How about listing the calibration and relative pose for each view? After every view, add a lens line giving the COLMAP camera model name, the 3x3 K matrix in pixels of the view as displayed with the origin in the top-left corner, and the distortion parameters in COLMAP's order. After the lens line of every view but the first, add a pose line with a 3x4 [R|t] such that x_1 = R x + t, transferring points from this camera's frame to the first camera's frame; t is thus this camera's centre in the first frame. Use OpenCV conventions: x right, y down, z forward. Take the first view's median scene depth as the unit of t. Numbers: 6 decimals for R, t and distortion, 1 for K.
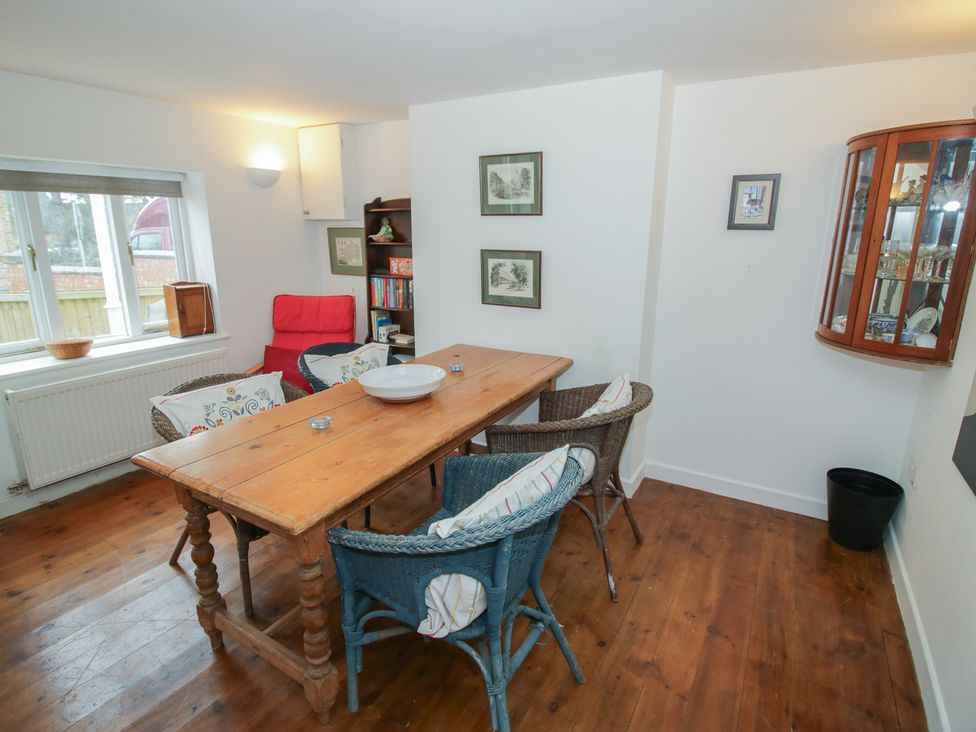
lens RADIAL K [[513.4, 0, 488.9], [0, 513.4, 359.2], [0, 0, 1]] dist [-0.003745, -0.011384]
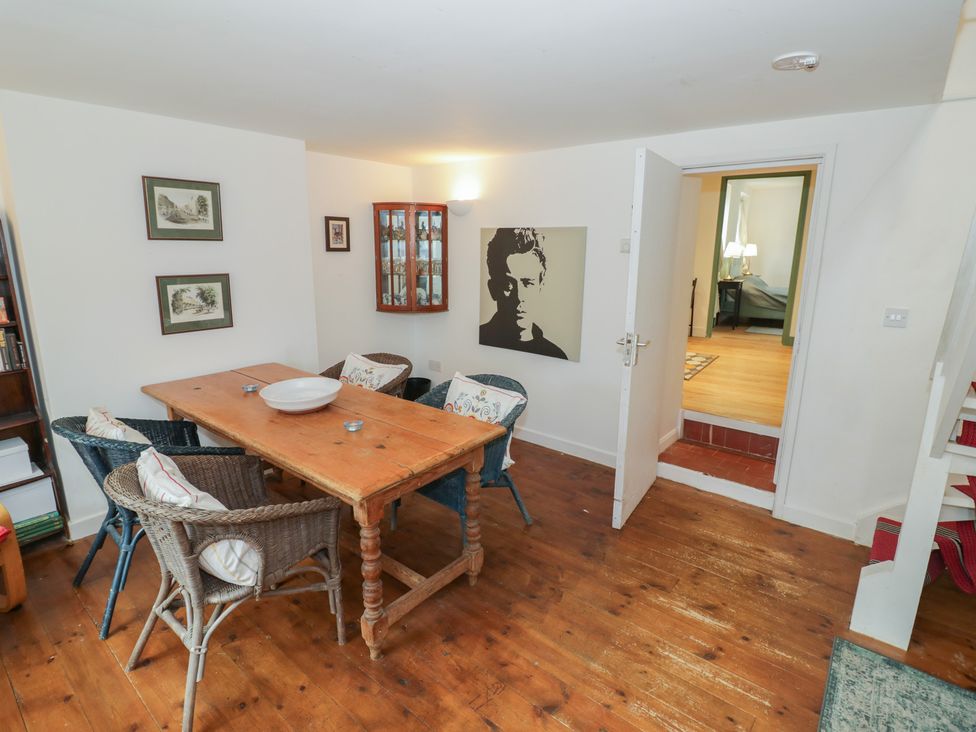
lens RADIAL K [[513.4, 0, 489.1], [0, 513.4, 364.0], [0, 0, 1]] dist [-0.003745, -0.011384]
pose [[0.133585, -0.225672, 0.965001, -0.902081], [0.236585, 0.952837, 0.190077, -0.102719], [-0.962384, 0.202914, 0.180675, 0.309791]]
